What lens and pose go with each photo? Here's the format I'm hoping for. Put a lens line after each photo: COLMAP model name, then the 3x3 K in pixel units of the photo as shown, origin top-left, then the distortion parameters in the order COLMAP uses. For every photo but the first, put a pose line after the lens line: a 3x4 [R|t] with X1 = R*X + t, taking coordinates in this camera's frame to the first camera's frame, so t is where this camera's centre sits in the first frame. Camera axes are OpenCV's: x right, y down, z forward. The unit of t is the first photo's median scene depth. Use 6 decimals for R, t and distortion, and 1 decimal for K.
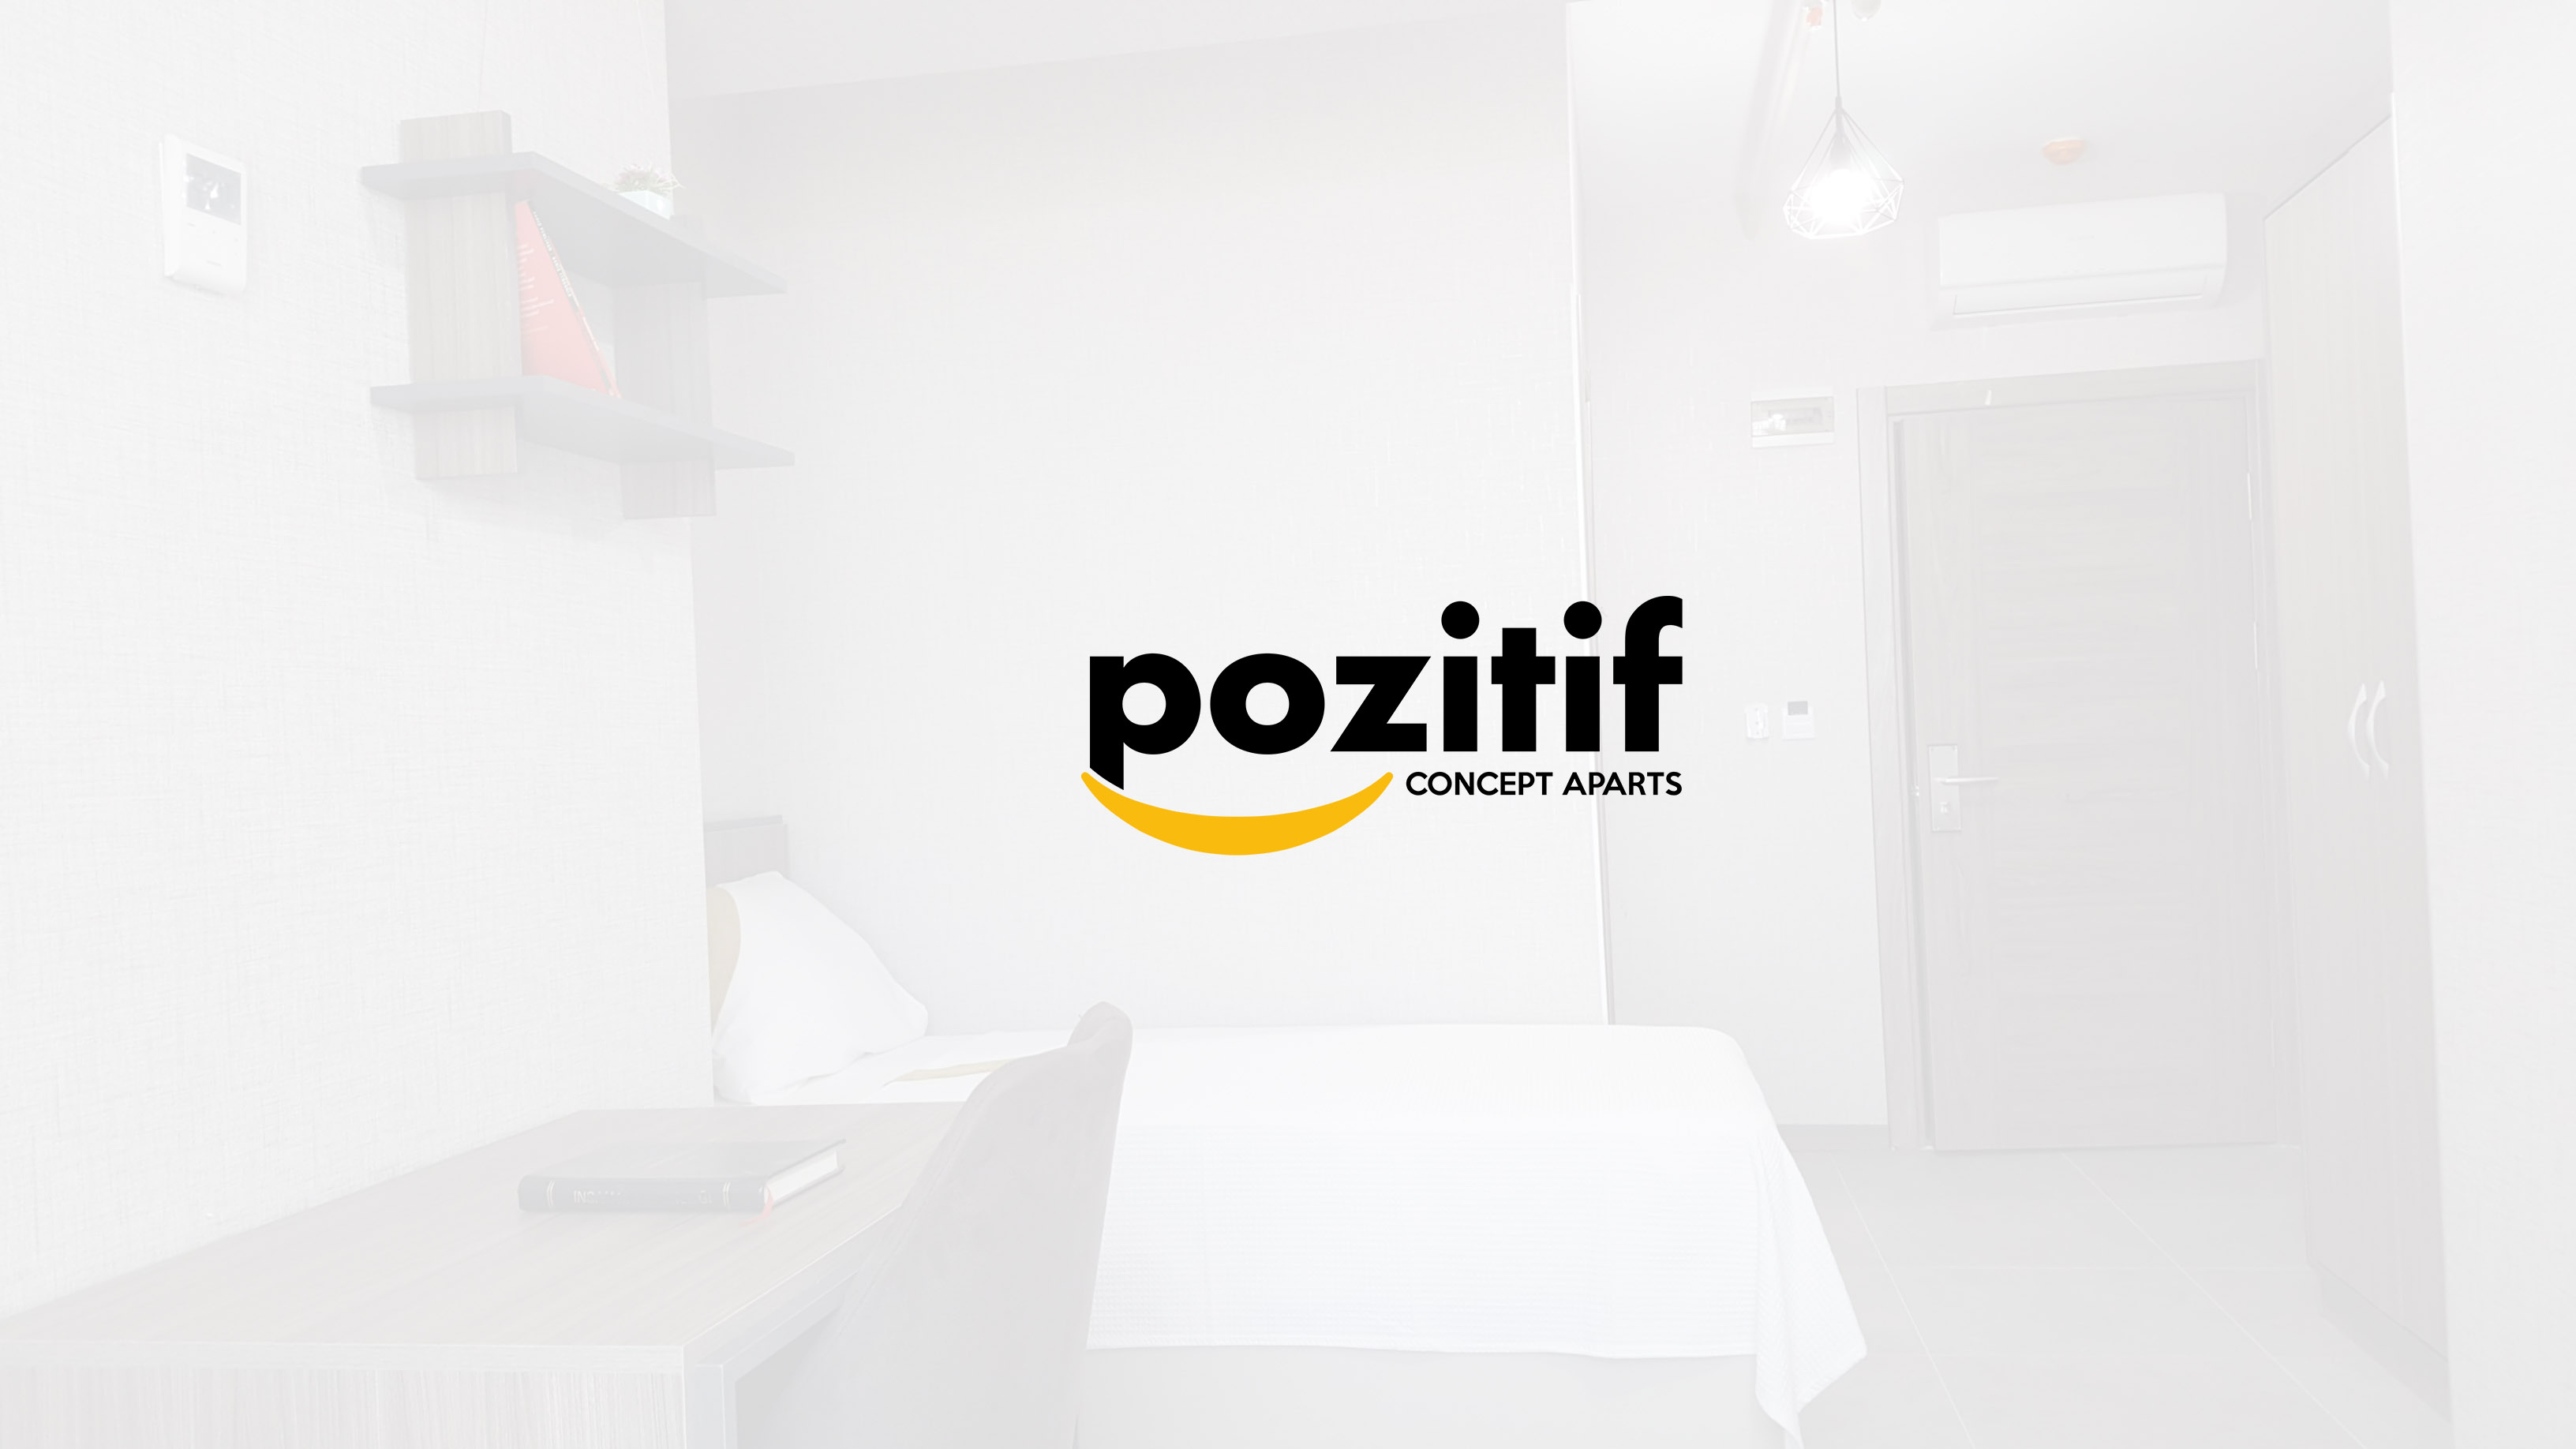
lens RADIAL K [[1991.9, 0, 1288.0], [0, 1991.9, 724.5], [0, 0, 1]] dist [0.094291, -0.003410]
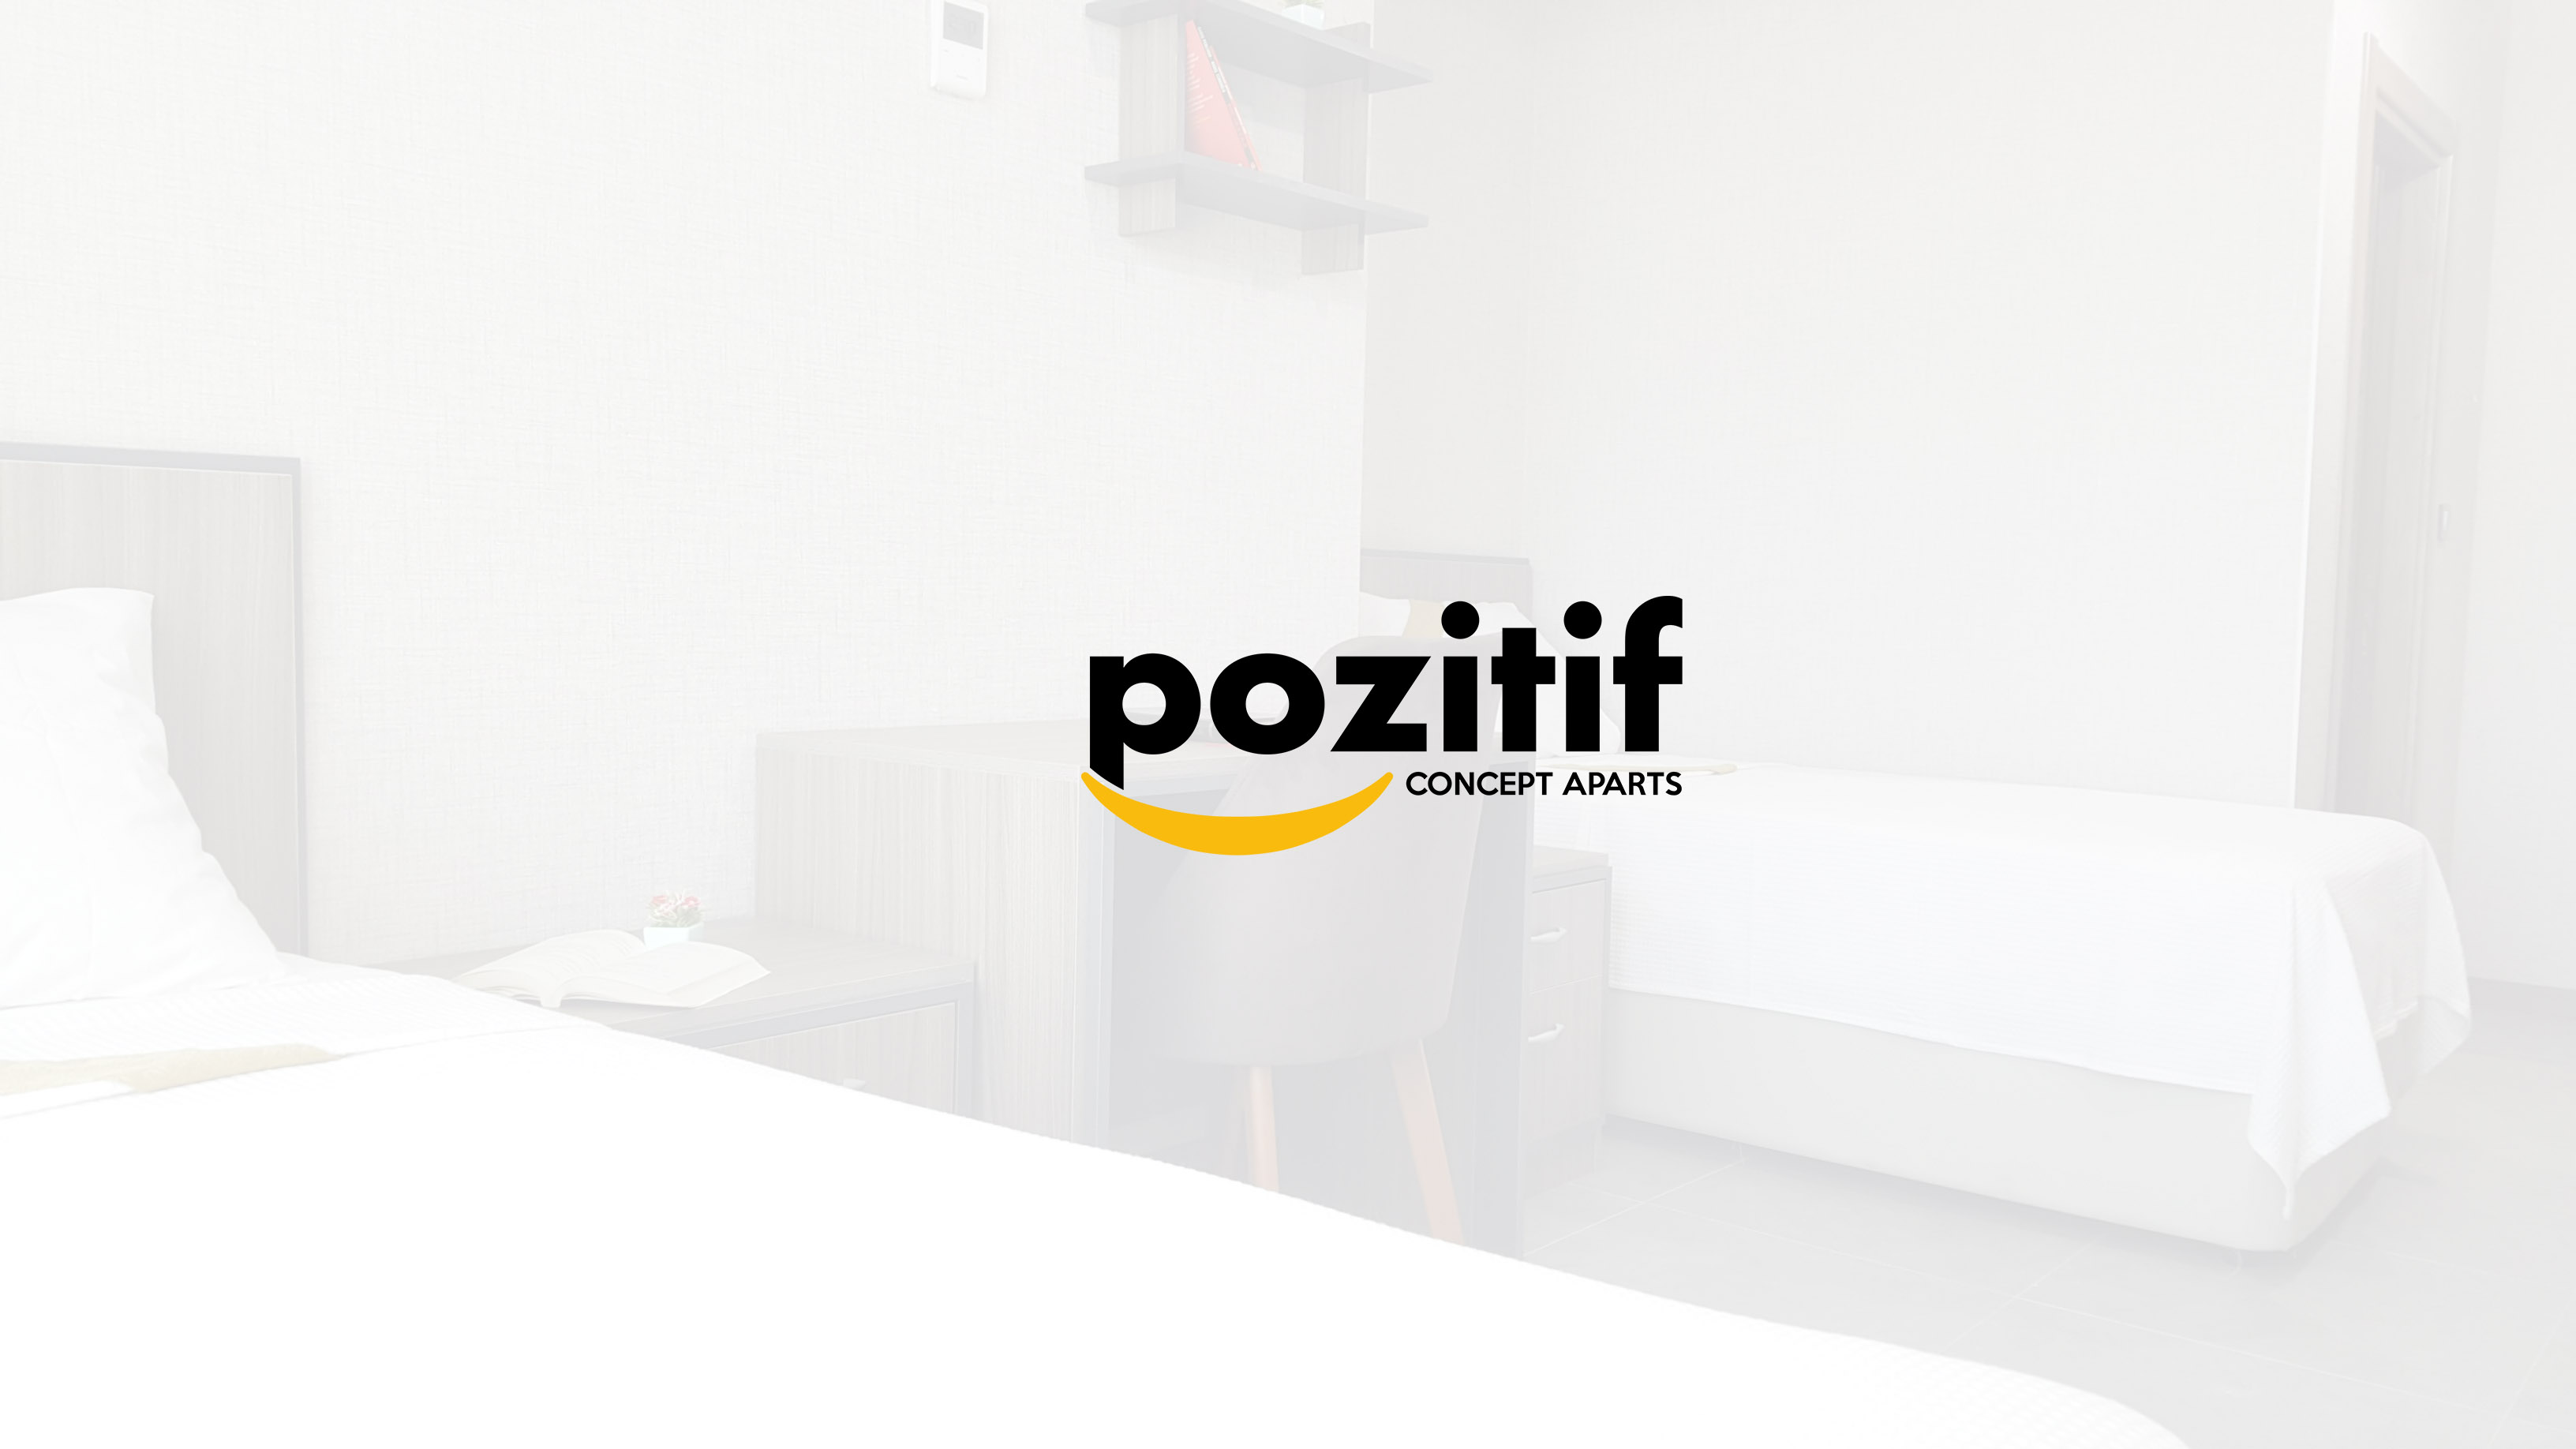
lens RADIAL K [[1991.9, 0, 1288.0], [0, 1991.9, 724.5], [0, 0, 1]] dist [0.094291, -0.003410]
pose [[0.873667, 0.096981, -0.476760, 0.357855], [-0.059022, 0.993821, 0.094001, 0.076450], [0.482930, -0.053986, 0.873993, -0.162110]]
